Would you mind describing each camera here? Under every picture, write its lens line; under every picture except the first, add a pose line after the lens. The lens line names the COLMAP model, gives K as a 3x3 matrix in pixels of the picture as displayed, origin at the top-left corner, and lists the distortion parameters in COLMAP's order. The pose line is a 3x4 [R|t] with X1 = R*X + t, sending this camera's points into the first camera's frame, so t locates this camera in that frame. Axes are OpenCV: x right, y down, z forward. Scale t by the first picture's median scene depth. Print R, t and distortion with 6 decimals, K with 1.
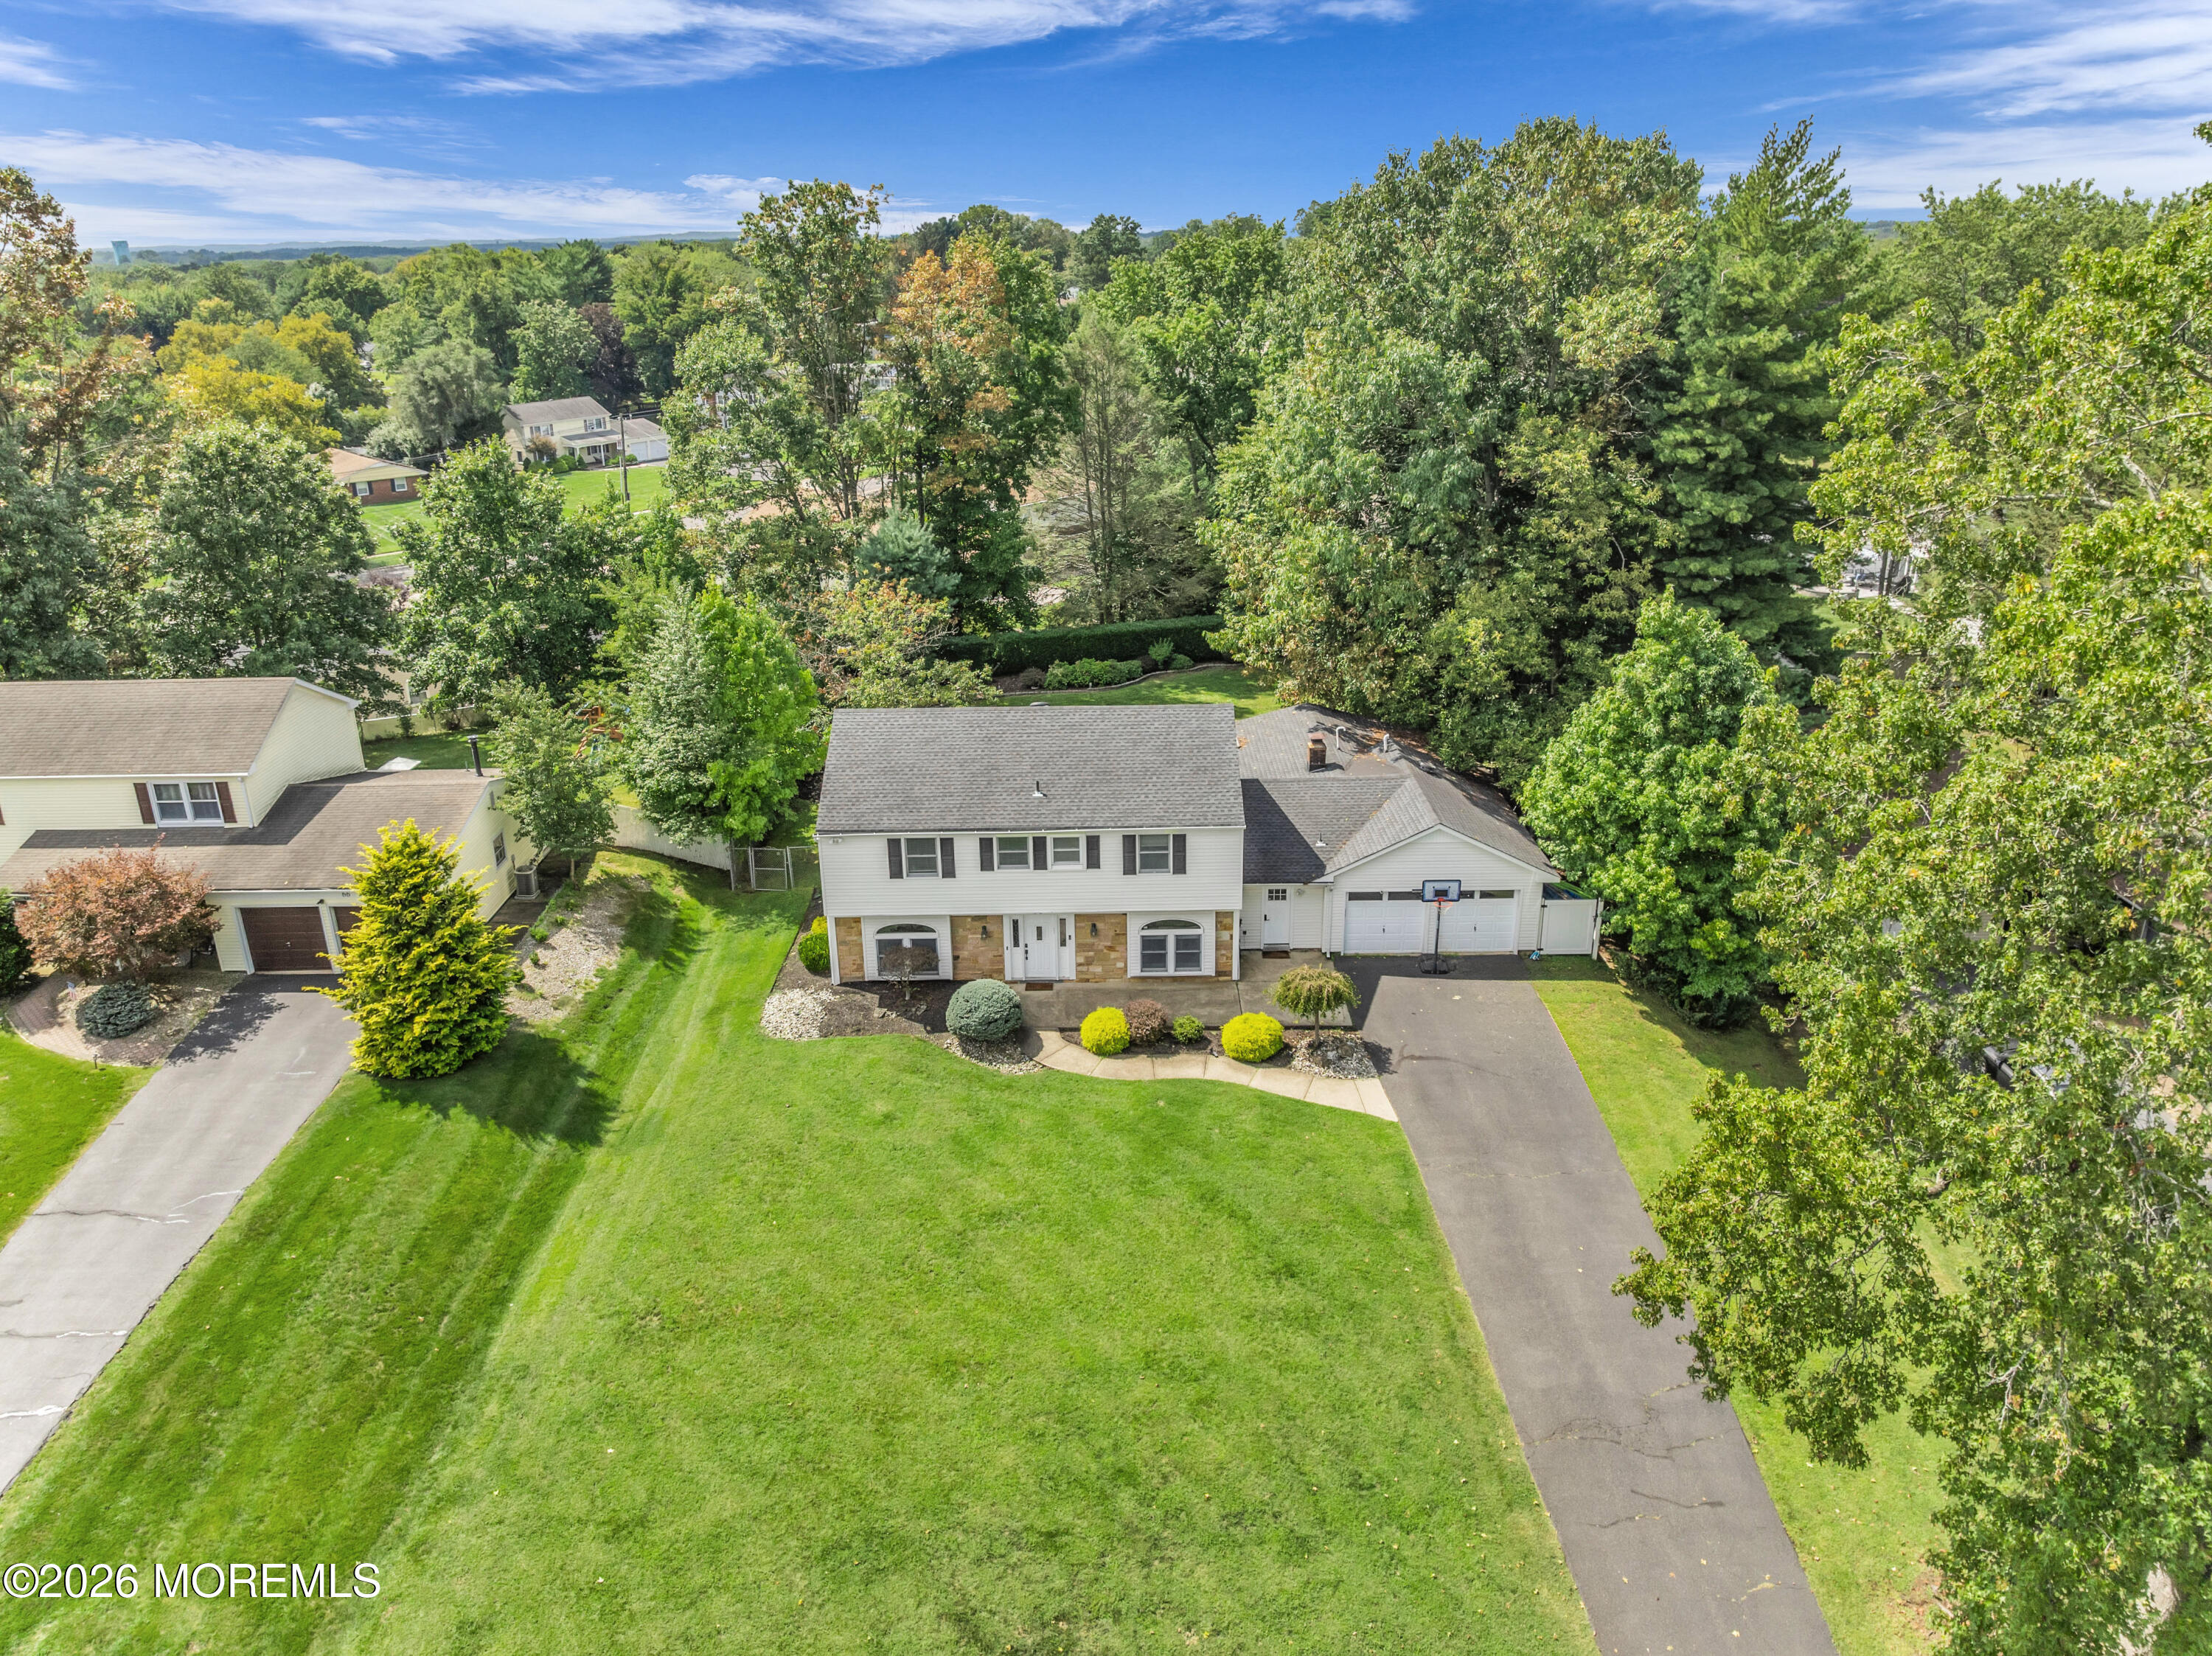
lens RADIAL K [[1547.2, 0, 1104.8], [0, 1547.2, 815.9], [0, 0, 1]] dist [-0.005495, -0.048065]
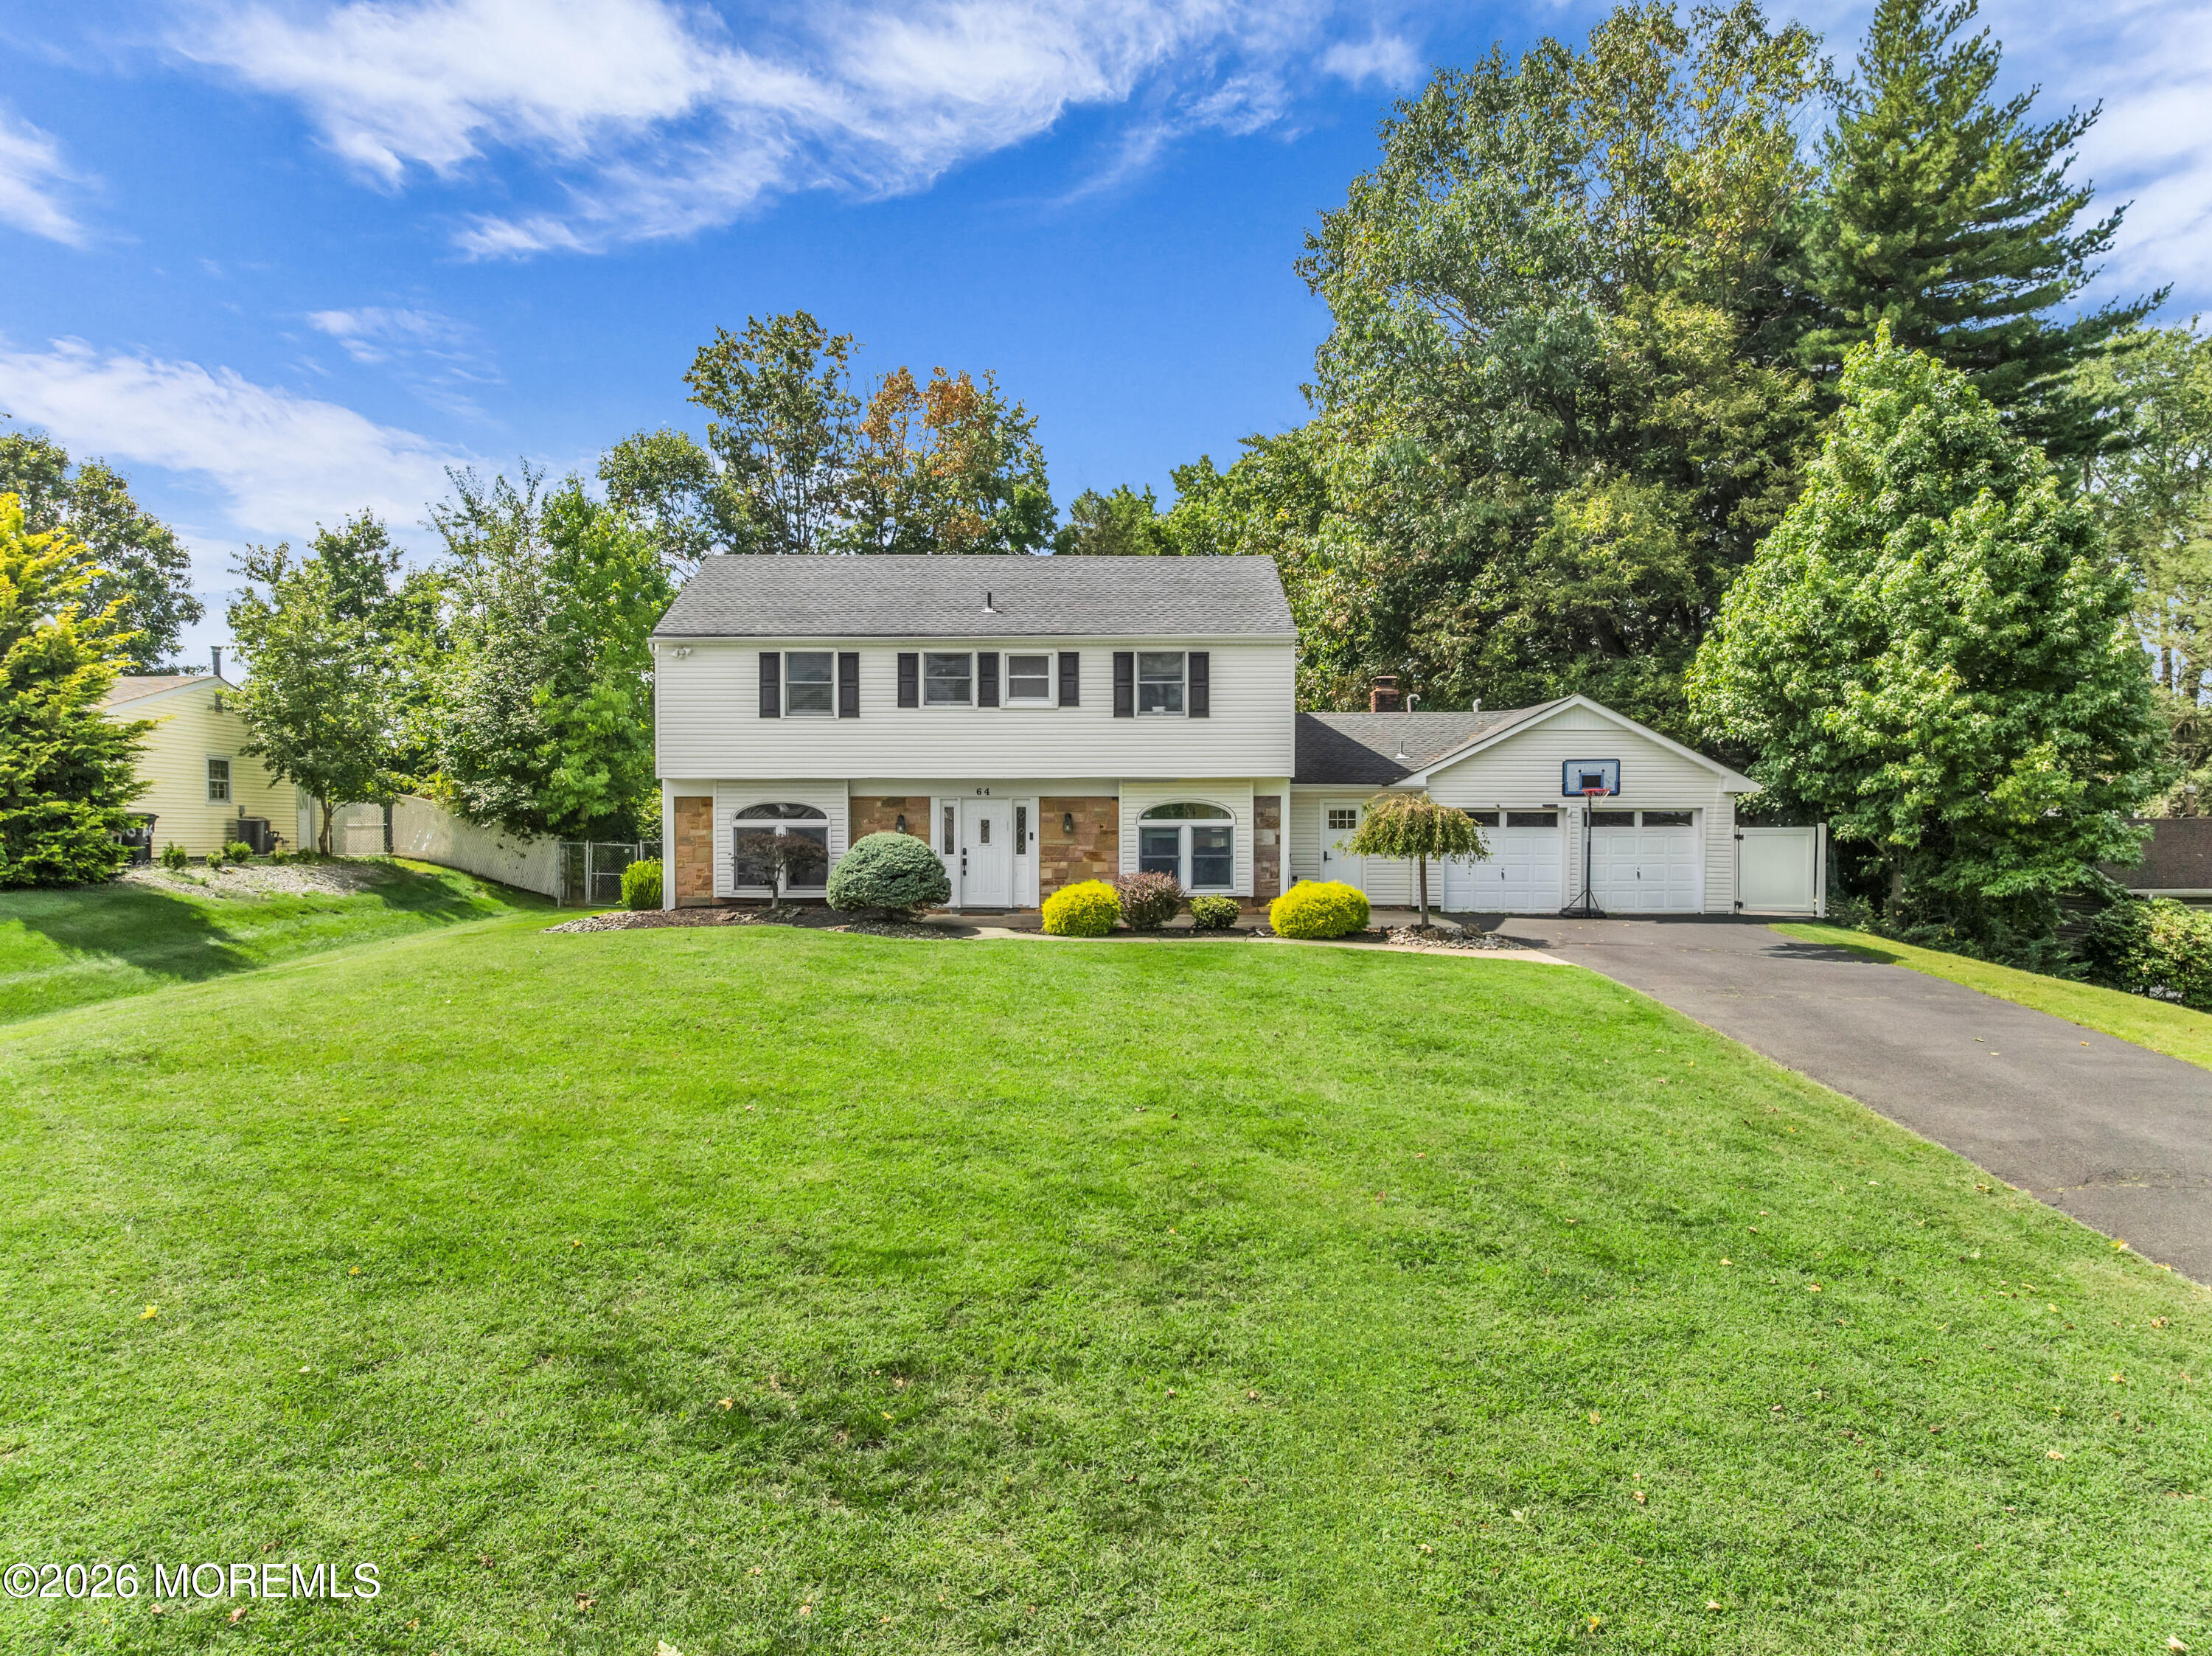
lens RADIAL K [[1571.6, 0, 1109.4], [0, 1571.6, 883.2], [0, 0, 1]] dist [-0.007363, -0.003144]
pose [[0.999910, 0.013115, 0.002757, 0.009169], [-0.011464, 0.943561, -0.331001, 0.327143], [-0.006942, 0.330939, 0.943626, 0.390889]]
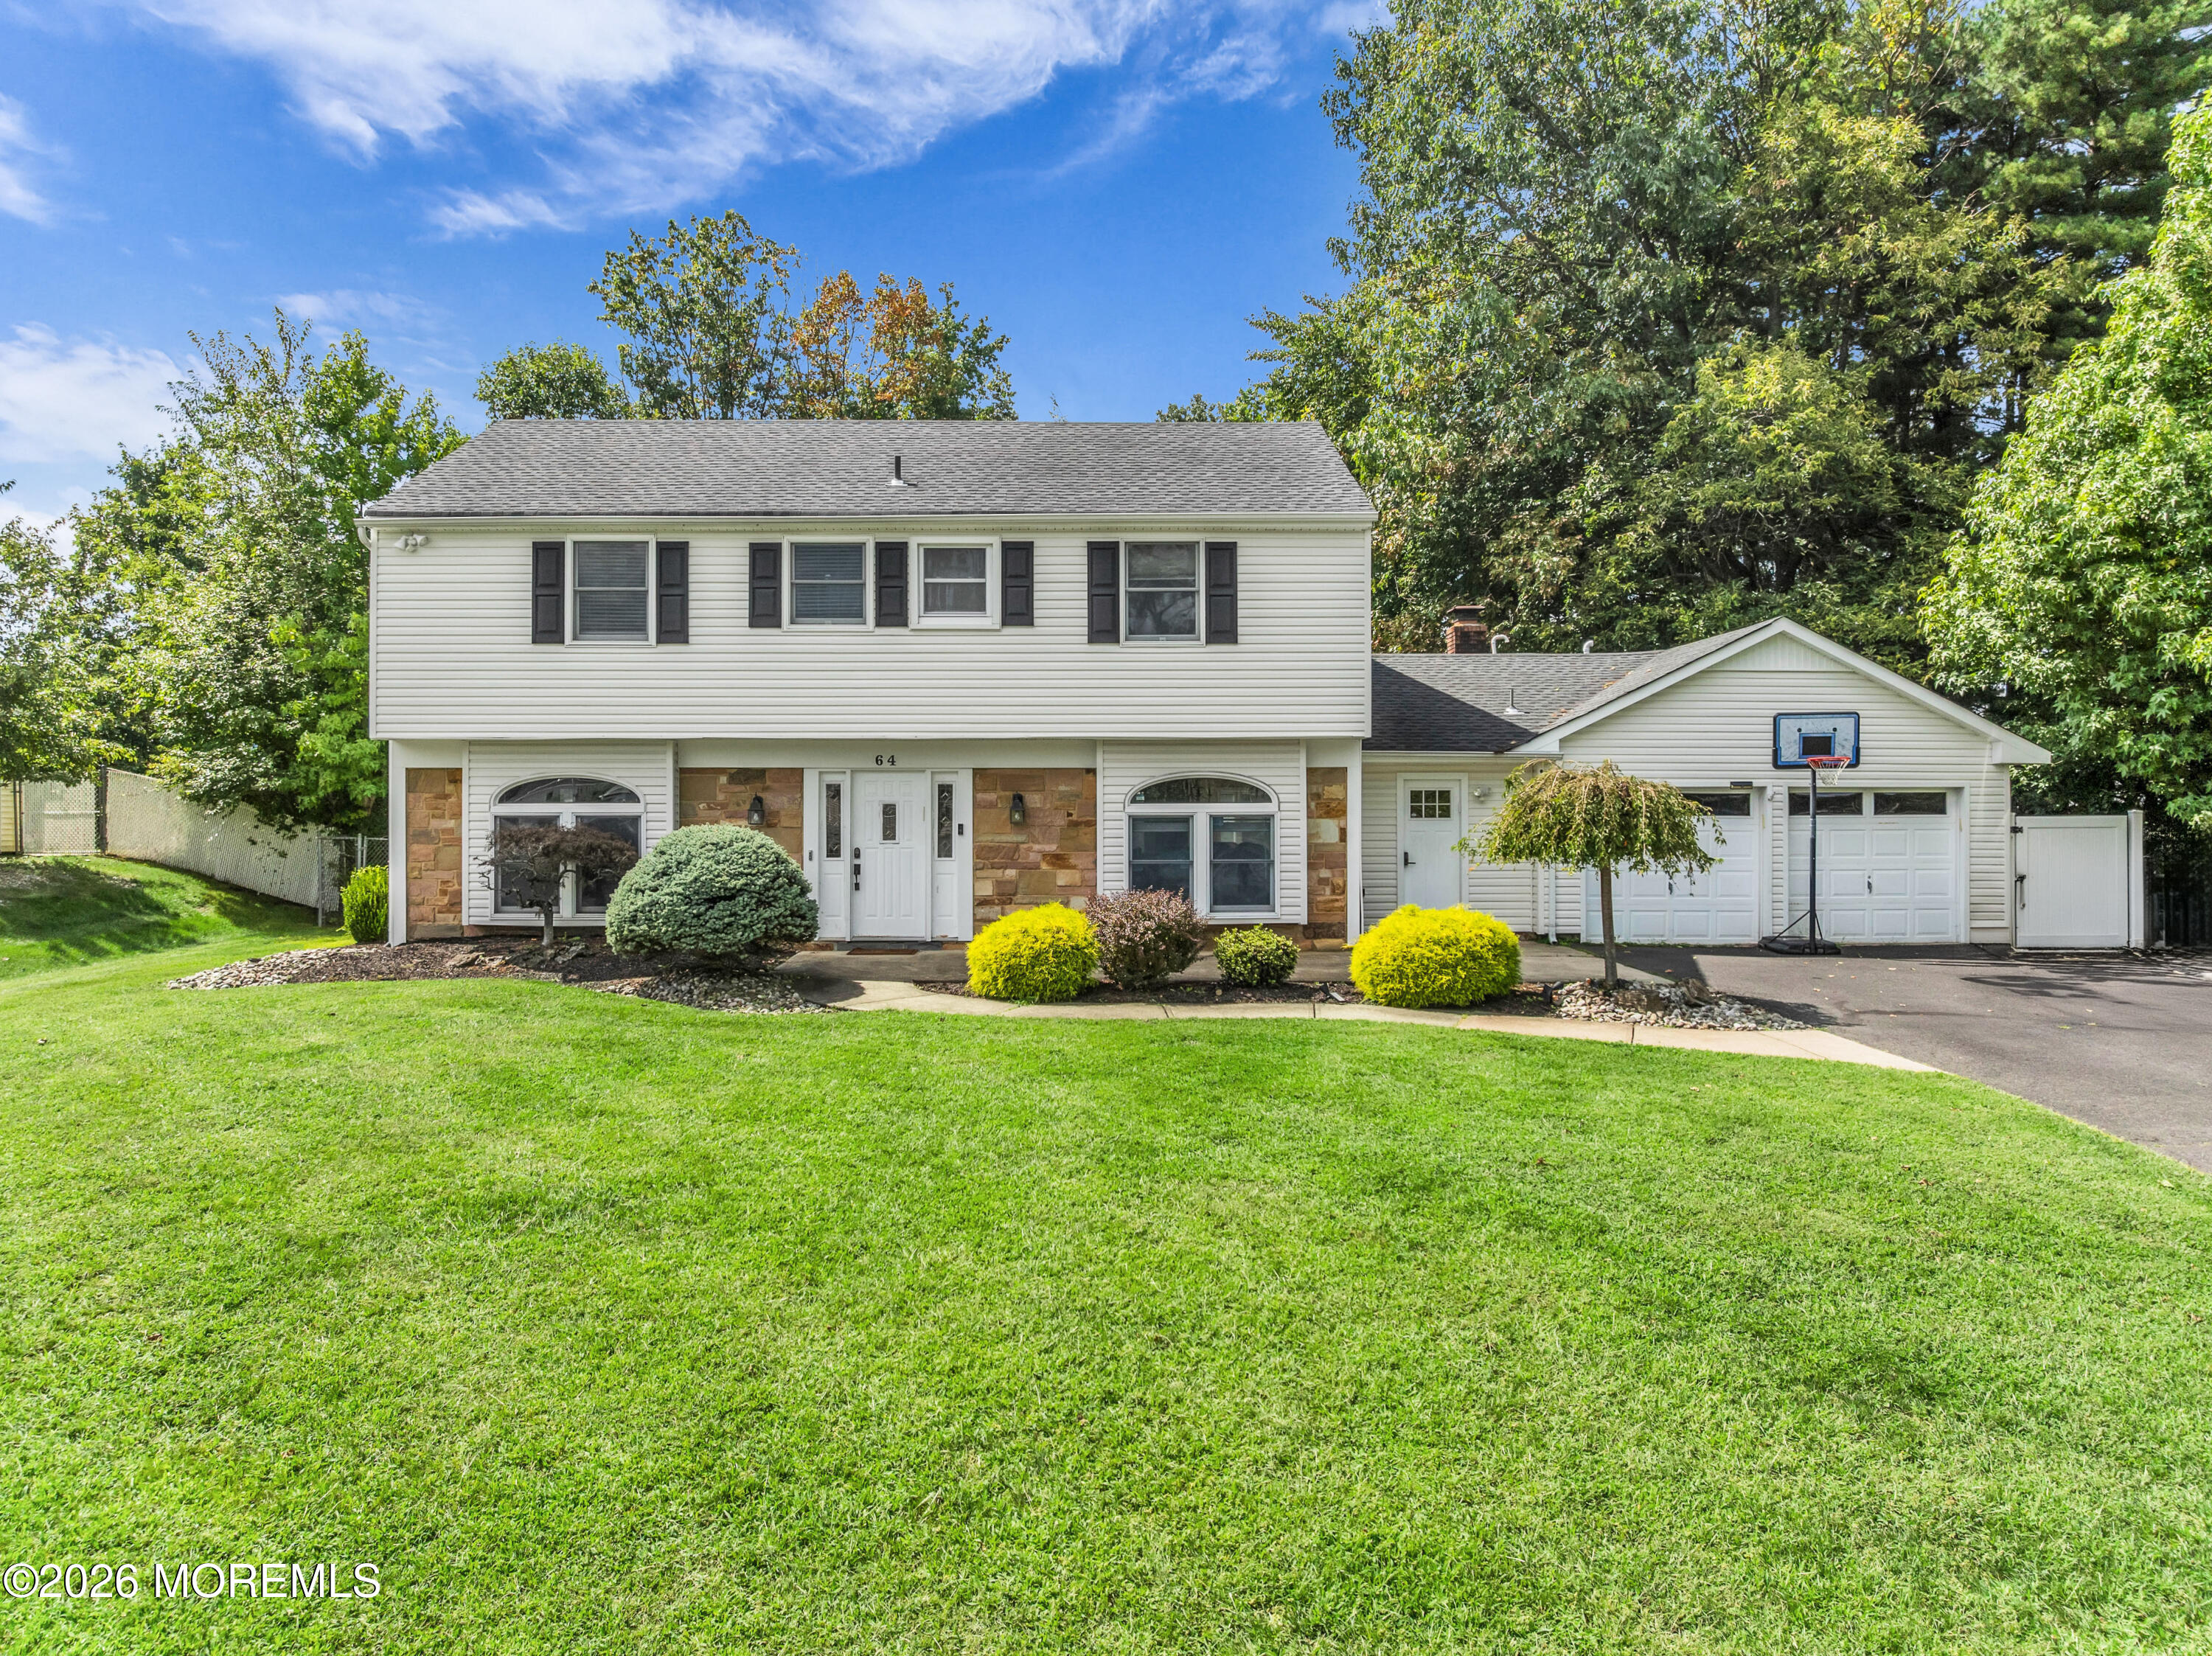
lens RADIAL K [[1547.2, 0, 1104.8], [0, 1547.2, 815.9], [0, 0, 1]] dist [-0.005495, -0.048065]
pose [[0.999854, 0.013342, 0.010715, 0.012528], [-0.008517, 0.931104, -0.364654, 0.235539], [-0.014842, 0.364509, 0.931082, 0.625321]]
